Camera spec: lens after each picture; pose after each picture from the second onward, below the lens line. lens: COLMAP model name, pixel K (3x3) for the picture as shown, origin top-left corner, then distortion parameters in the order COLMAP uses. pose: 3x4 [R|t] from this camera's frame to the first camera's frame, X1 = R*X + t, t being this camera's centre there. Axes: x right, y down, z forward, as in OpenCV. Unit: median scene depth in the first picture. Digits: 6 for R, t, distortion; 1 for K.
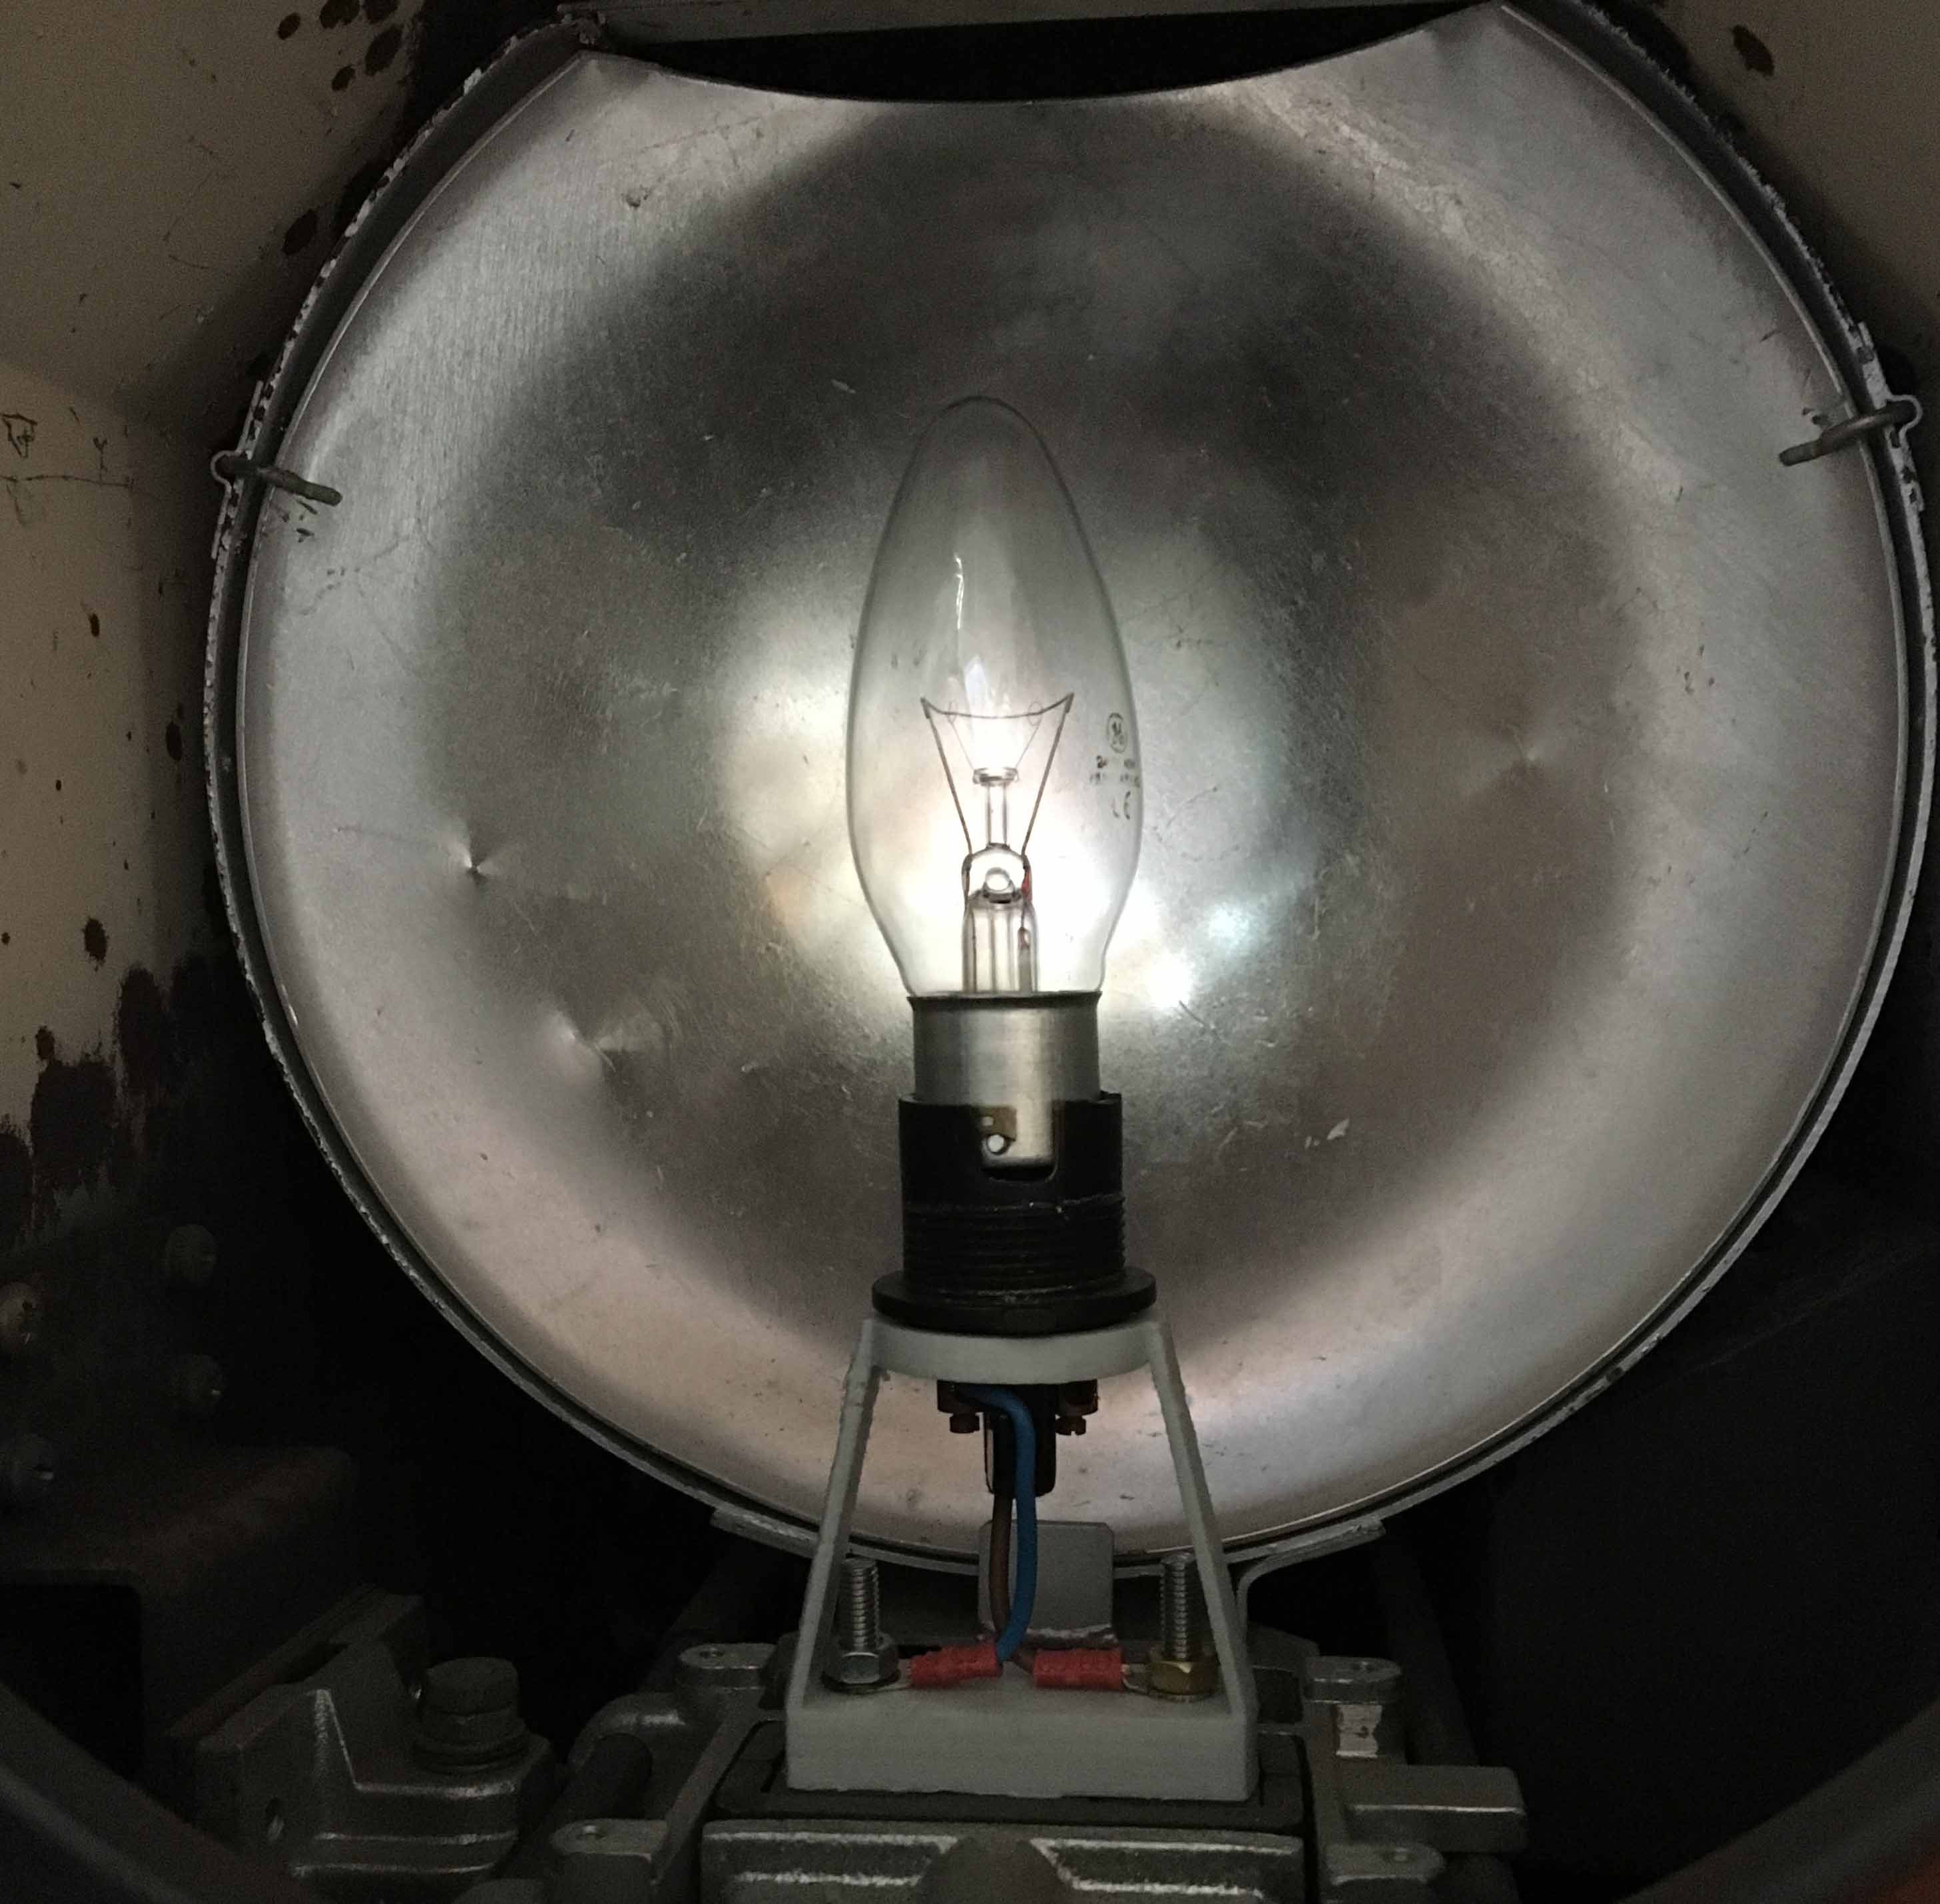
lens RADIAL K [[6045.4, 0, 963.9], [0, 6045.4, 953.4], [0, 0, 1]] dist [-0.225624, 0.000000]
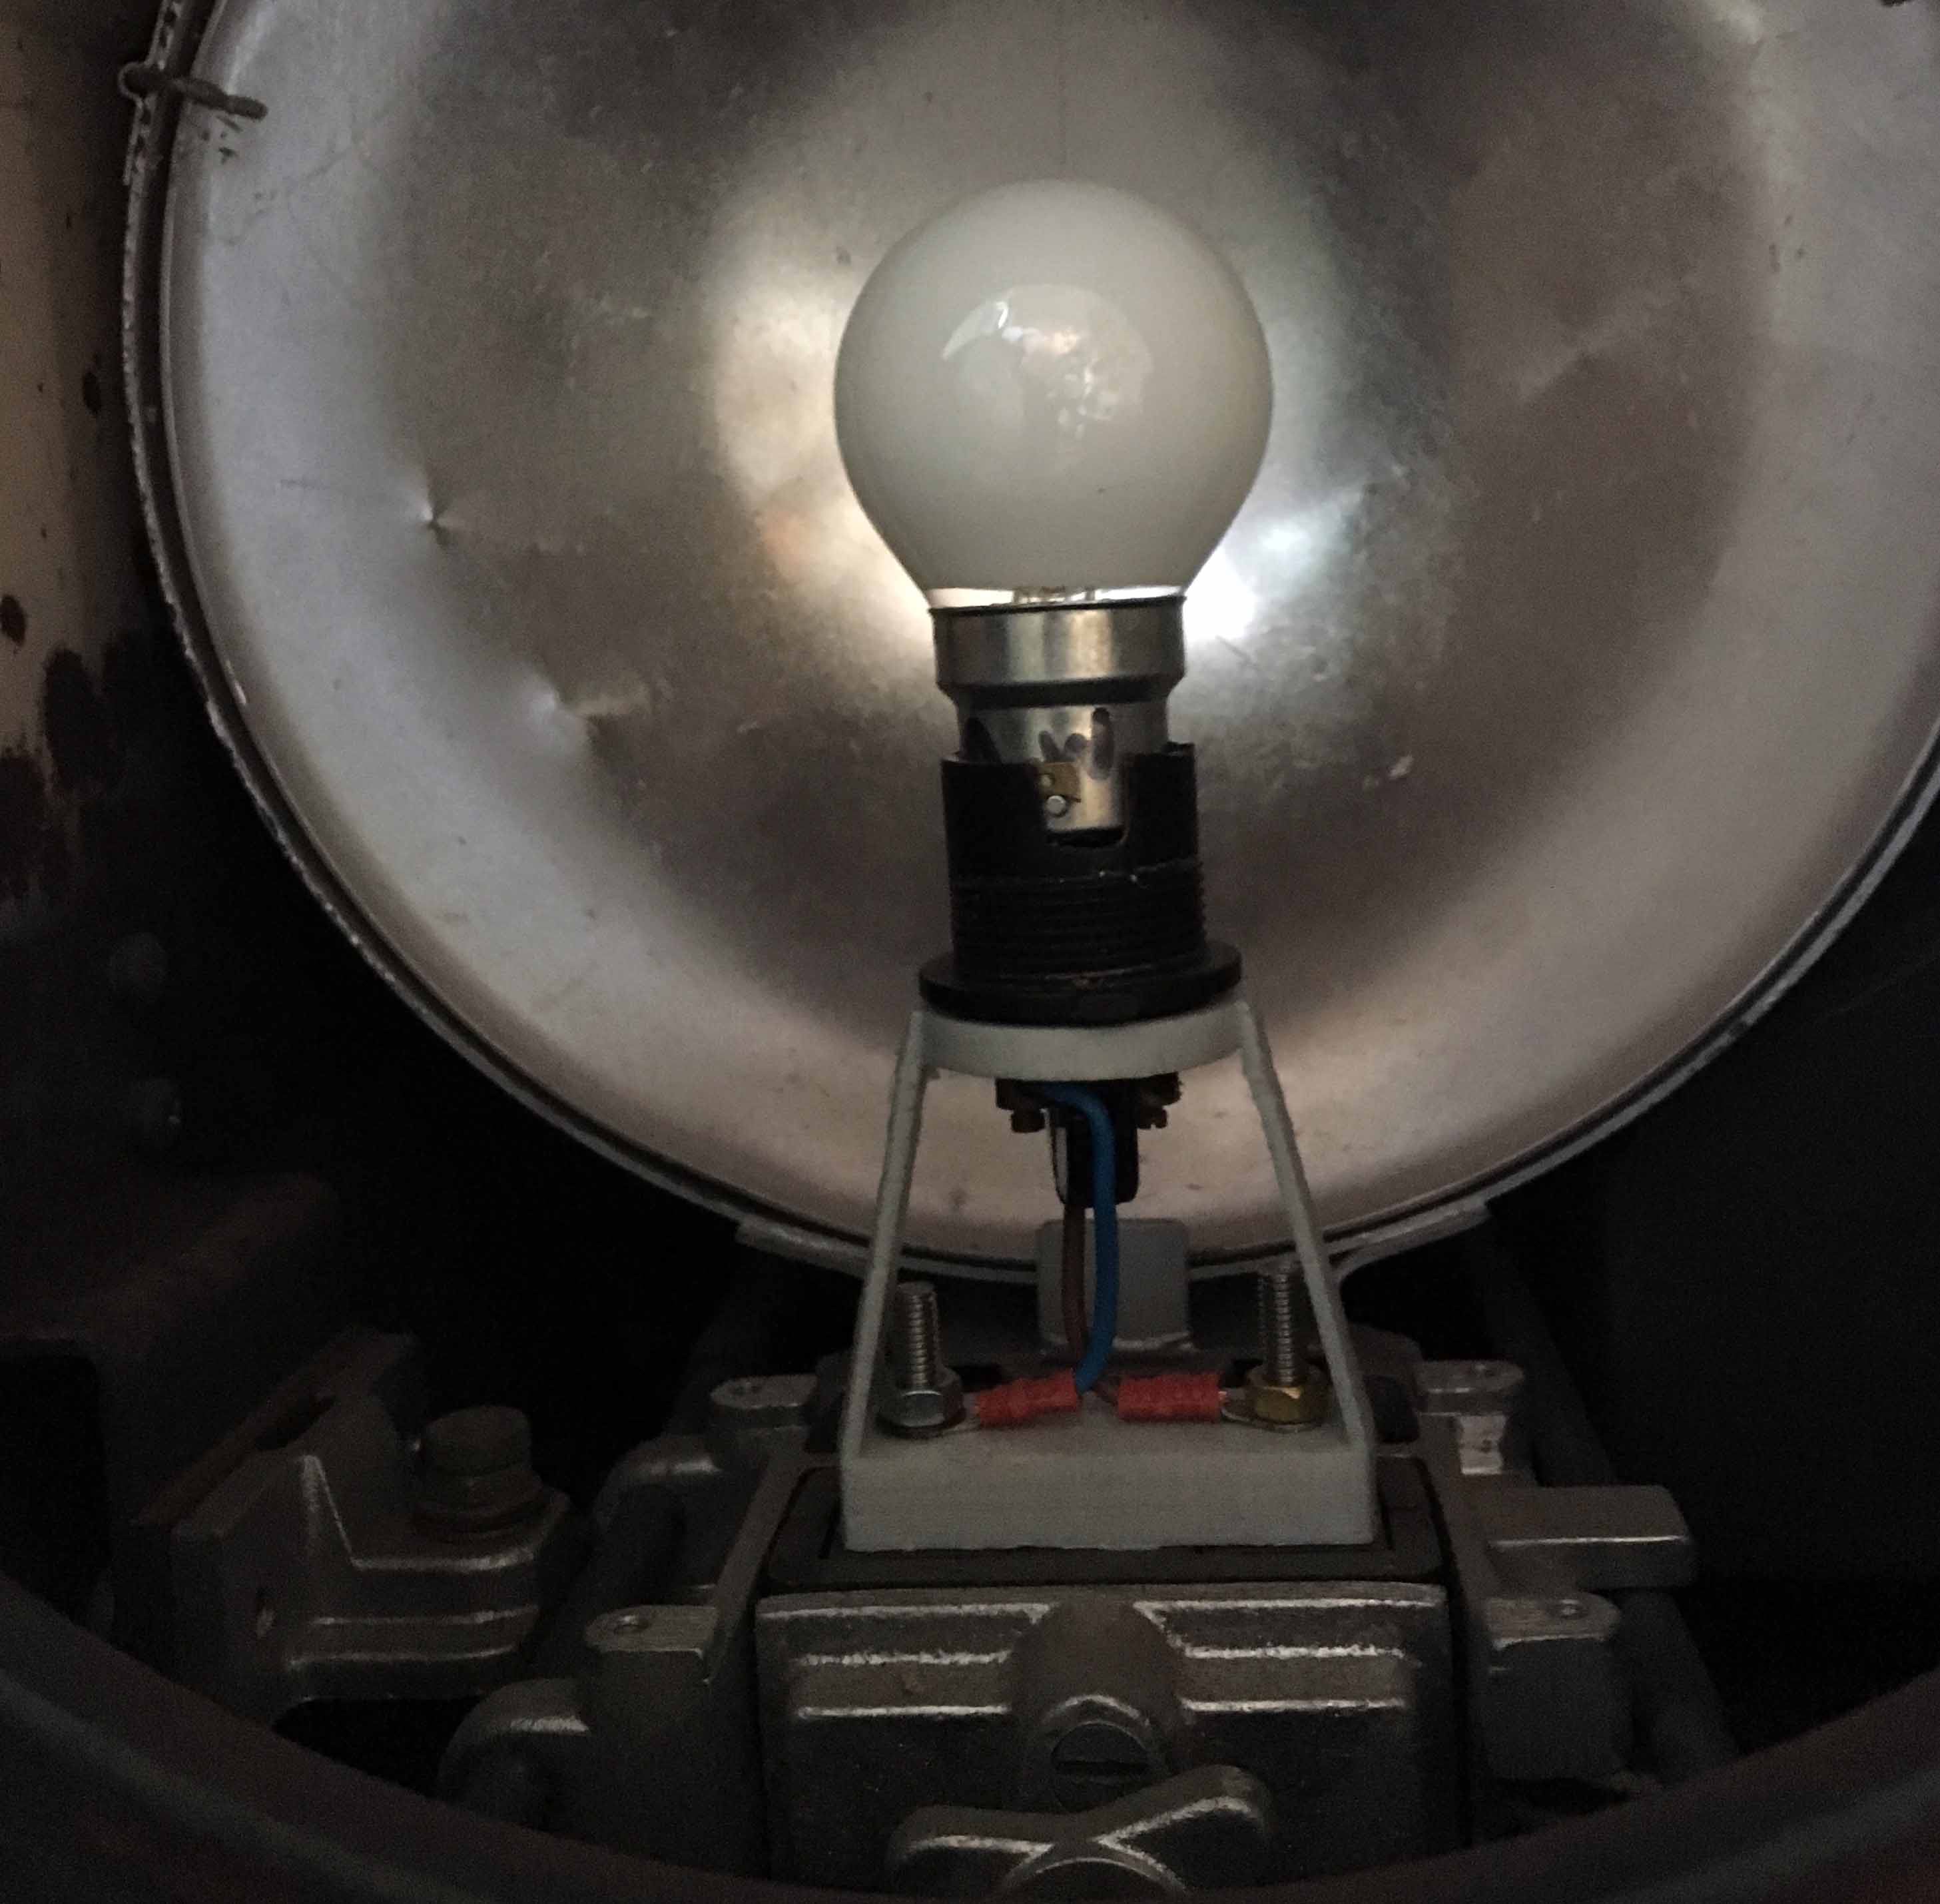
lens RADIAL K [[6045.4, 0, 1066.8], [0, 6045.4, 927.6], [0, 0, 1]] dist [-0.225624, 0.000000]
pose [[0.998714, -0.045371, 0.022609, -0.011234], [0.044064, 0.997497, 0.055293, 0.000976], [-0.025061, -0.054226, 0.998214, 0.109763]]
